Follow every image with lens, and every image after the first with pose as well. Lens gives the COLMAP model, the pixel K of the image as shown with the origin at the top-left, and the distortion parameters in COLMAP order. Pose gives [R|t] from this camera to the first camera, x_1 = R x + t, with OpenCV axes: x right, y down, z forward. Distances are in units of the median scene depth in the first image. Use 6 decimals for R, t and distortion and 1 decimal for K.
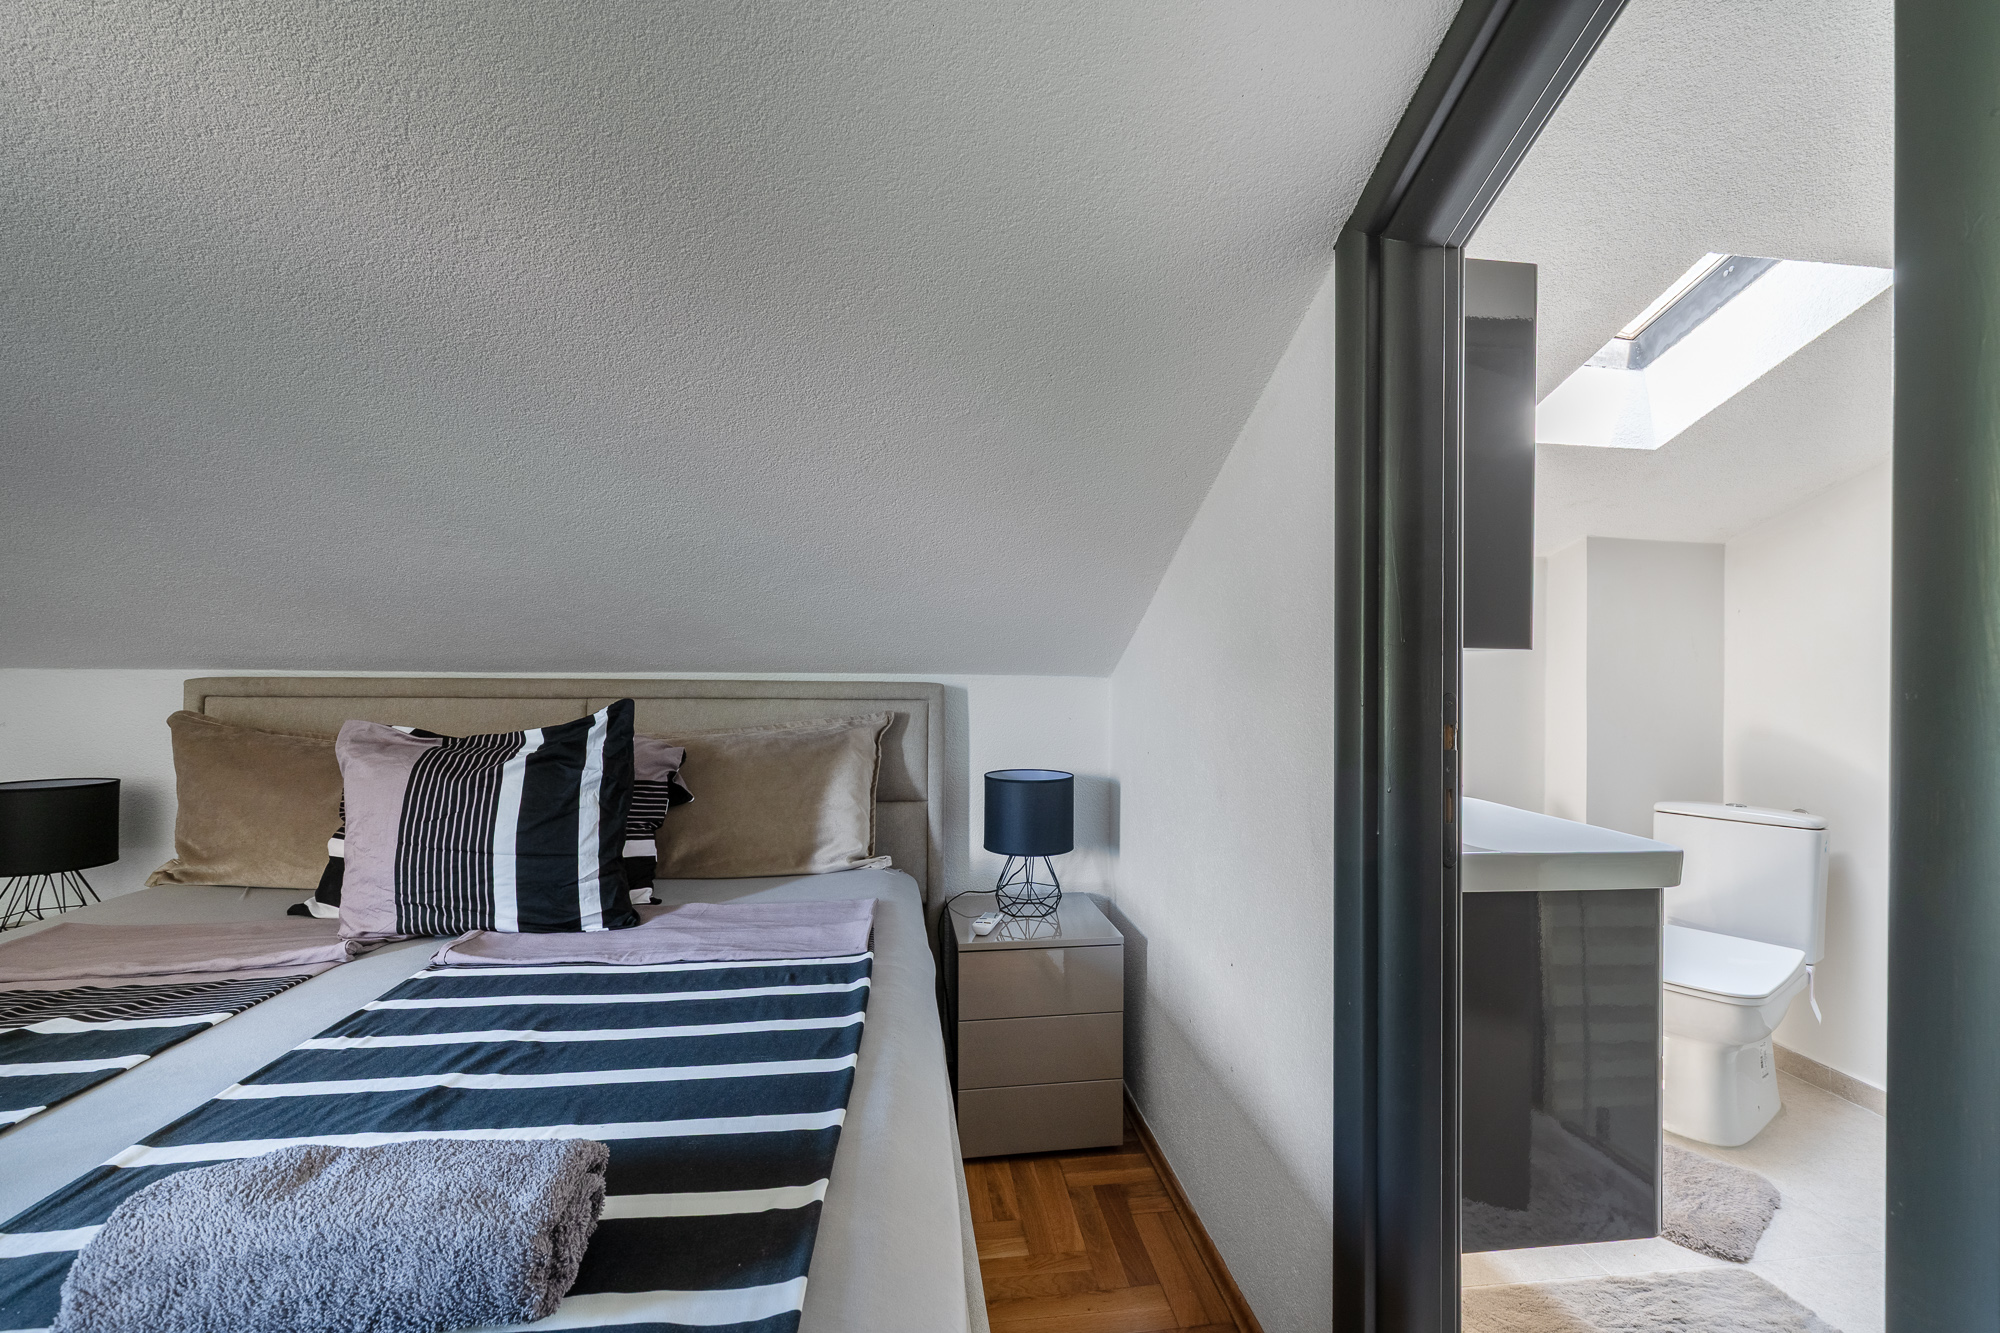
lens RADIAL K [[901.1, 0, 1017.7], [0, 901.1, 674.7], [0, 0, 1]] dist [0.003433, -0.001662]
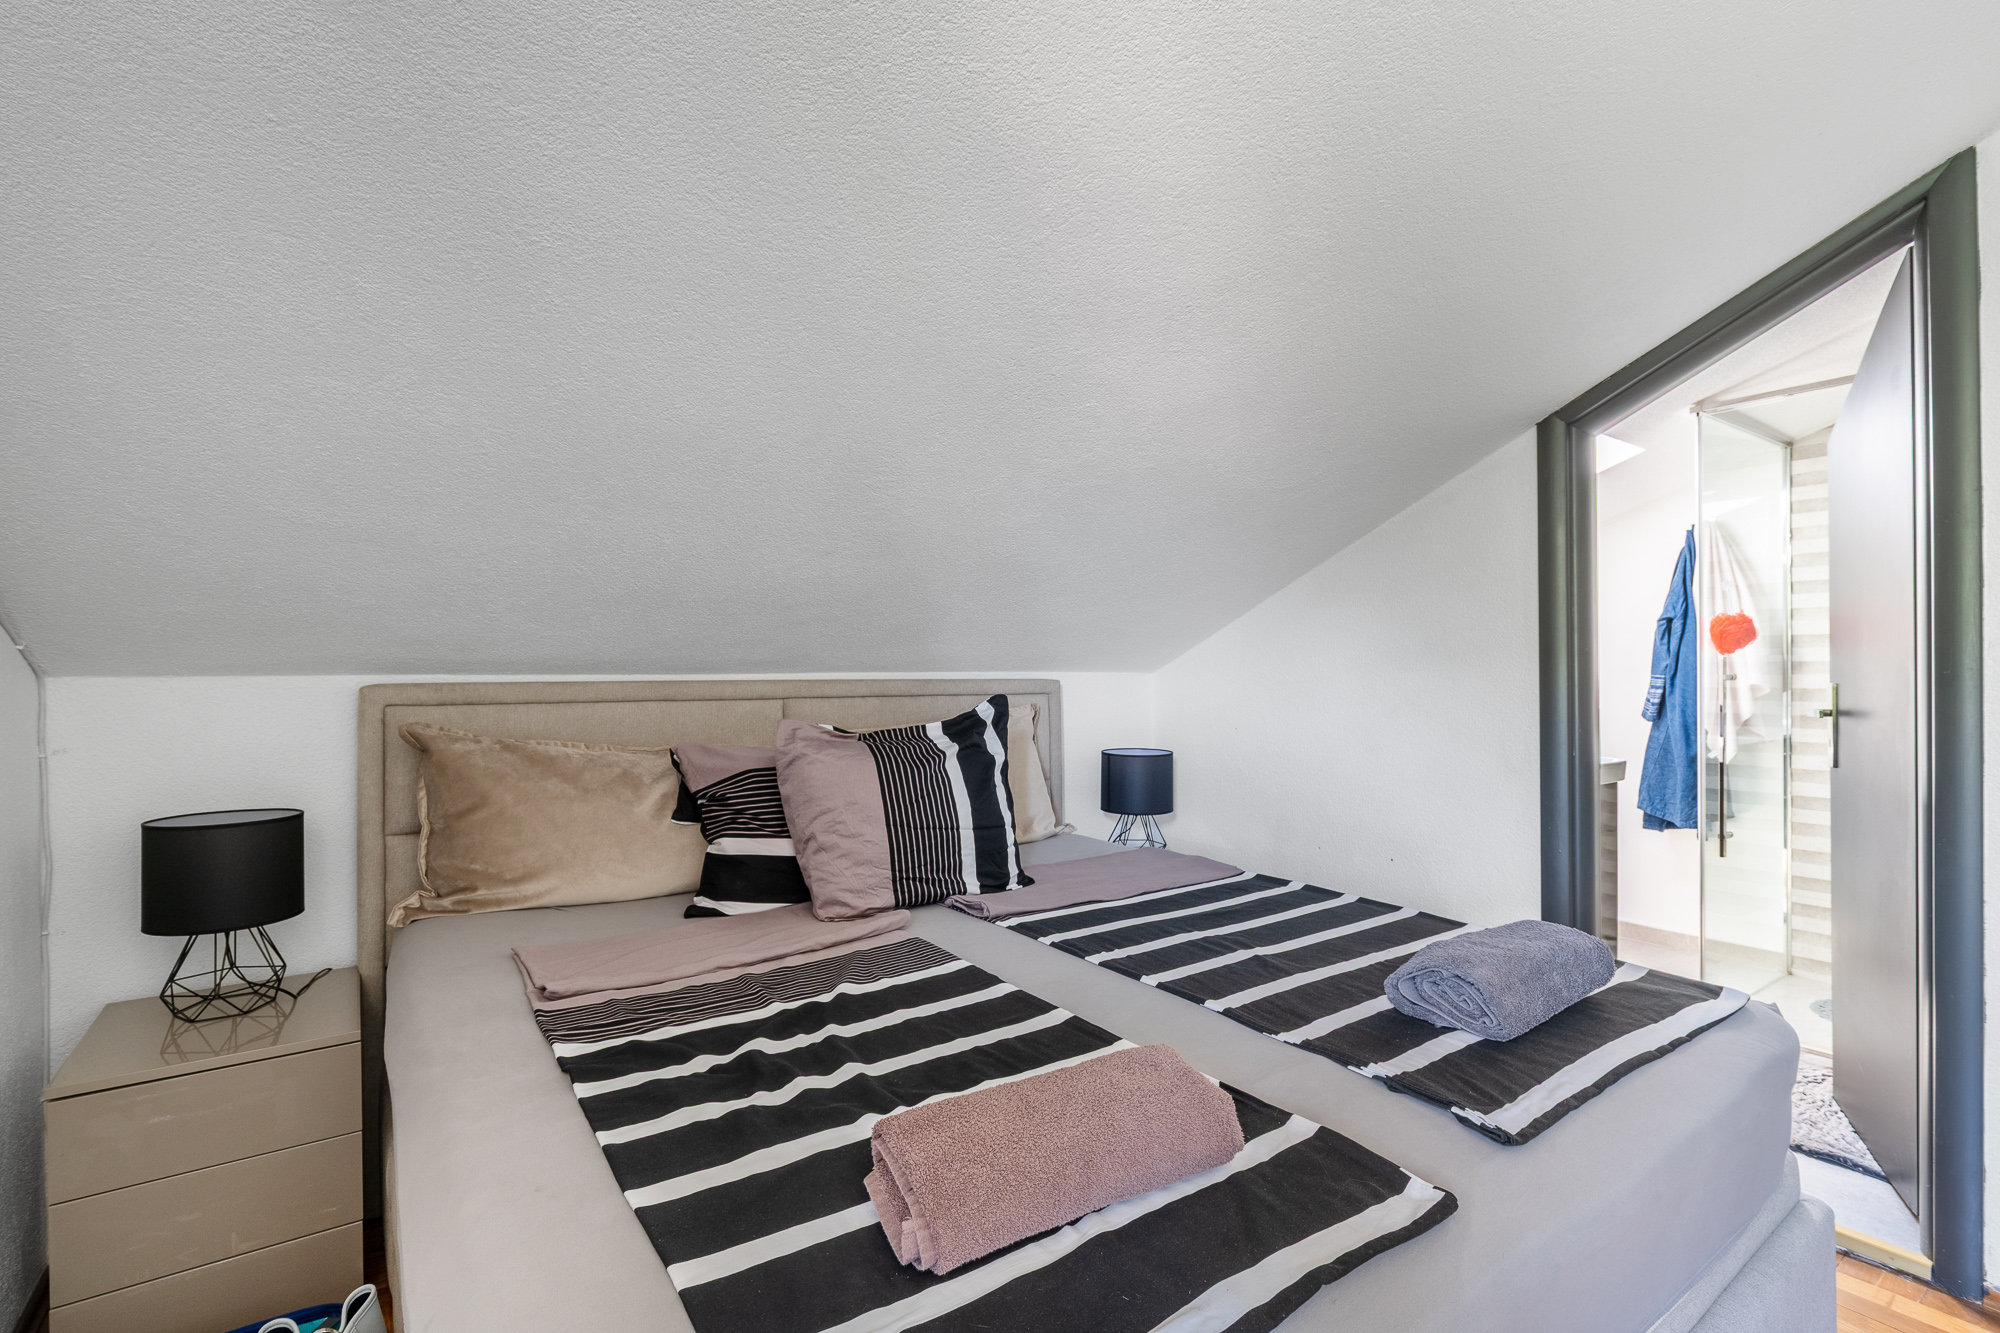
lens RADIAL K [[942.6, 0, 1011.4], [0, 942.6, 668.9], [0, 0, 1]] dist [-0.002365, 0.000093]
pose [[0.884557, -0.009505, 0.466336, -0.945513], [0.012730, 0.999912, -0.003767, -0.000424], [-0.466259, 0.009268, 0.884600, -0.085368]]
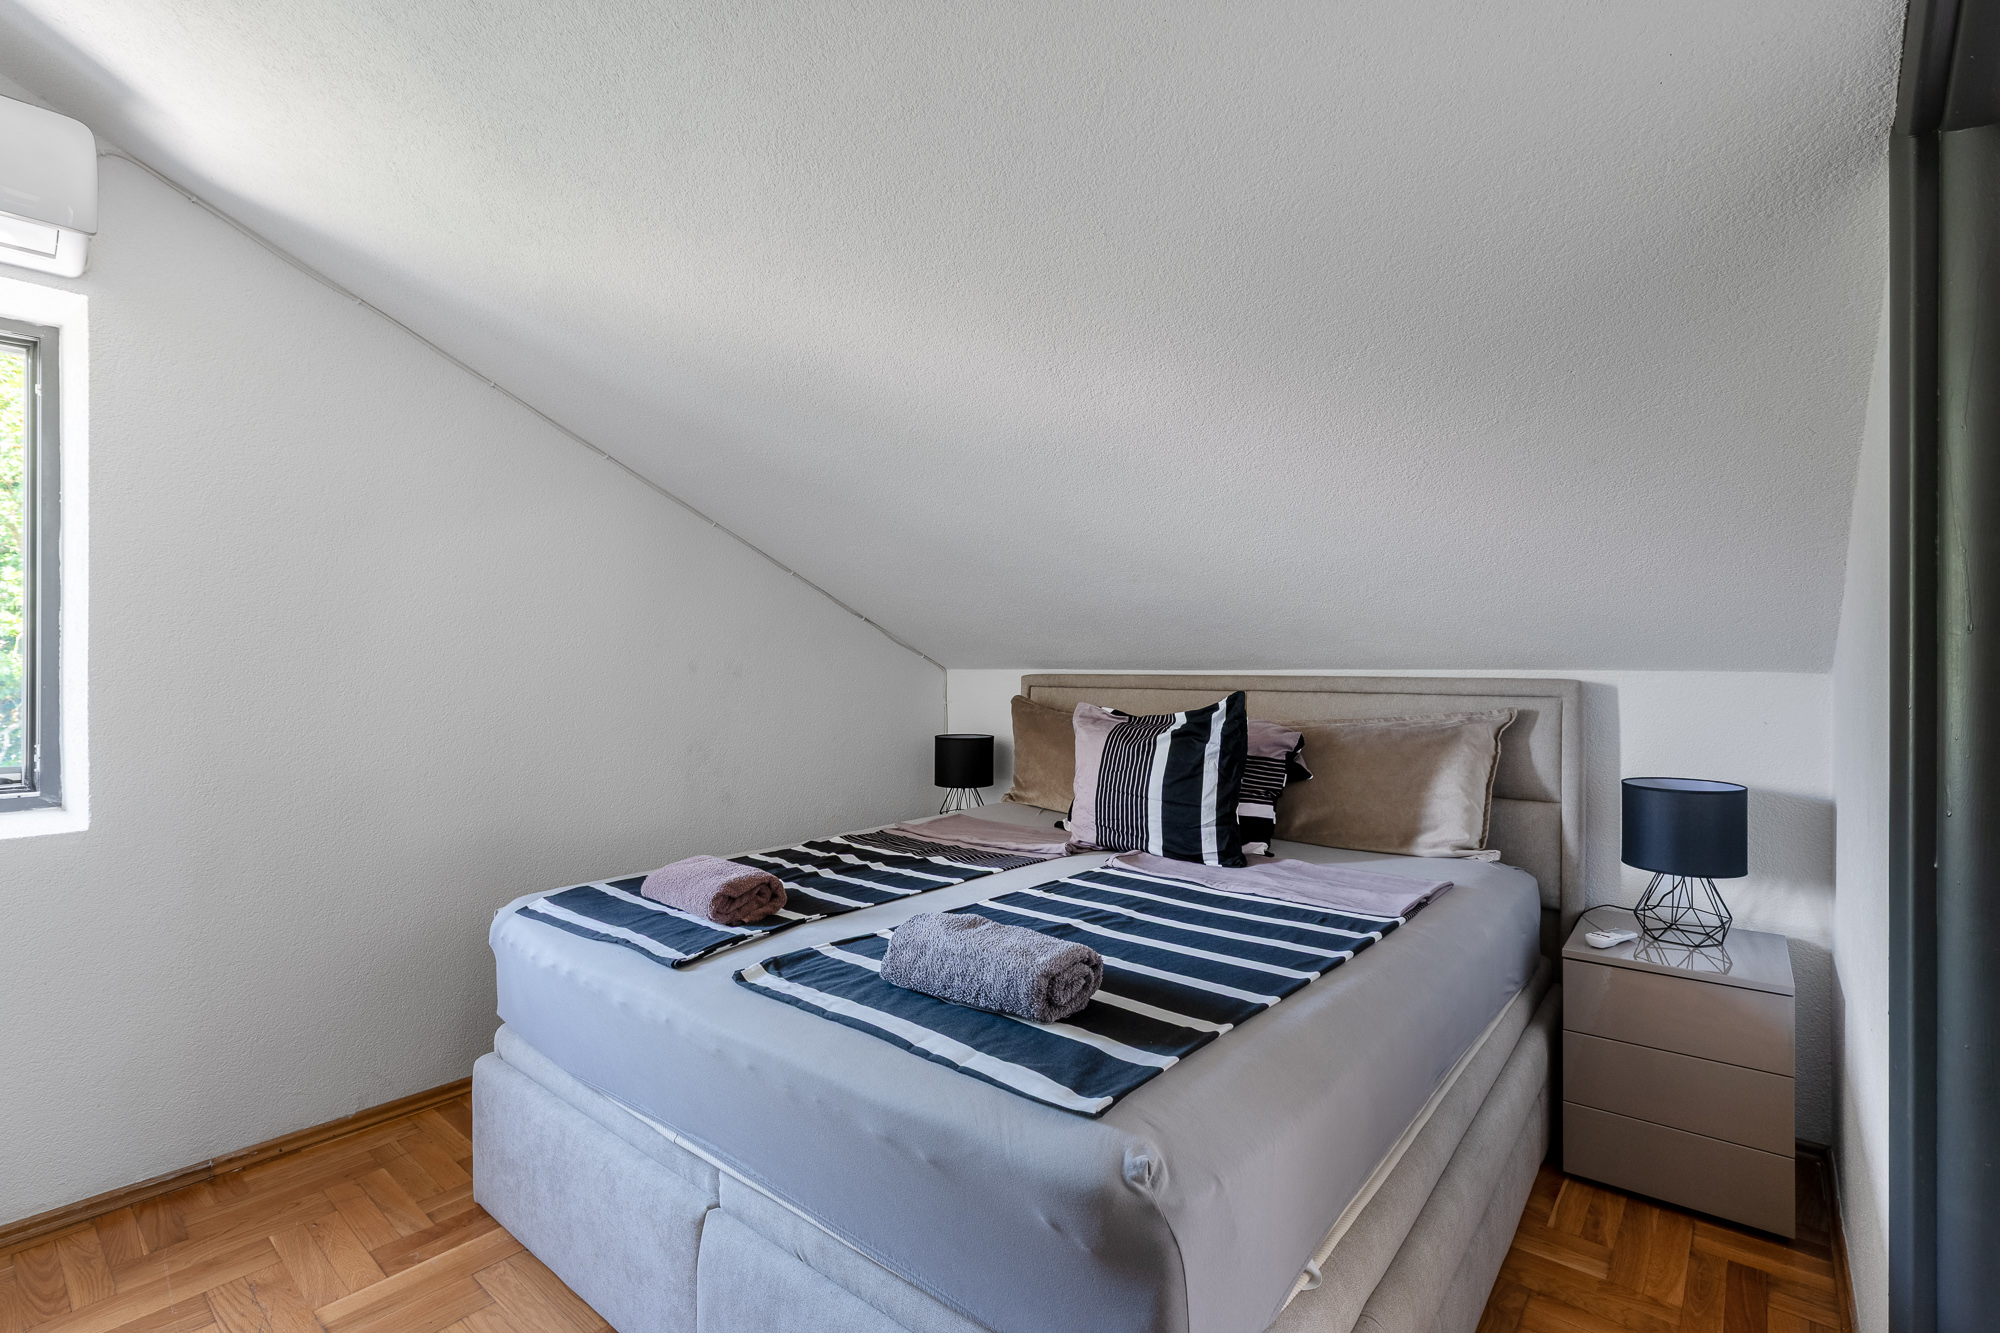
lens RADIAL K [[901.1, 0, 1004.9], [0, 901.1, 660.8], [0, 0, 1]] dist [0.003433, -0.001662]
pose [[0.671509, -0.011888, -0.740901, 0.280529], [0.003836, 0.999914, -0.012568, -0.001442], [0.740986, 0.005597, 0.671497, -0.106835]]
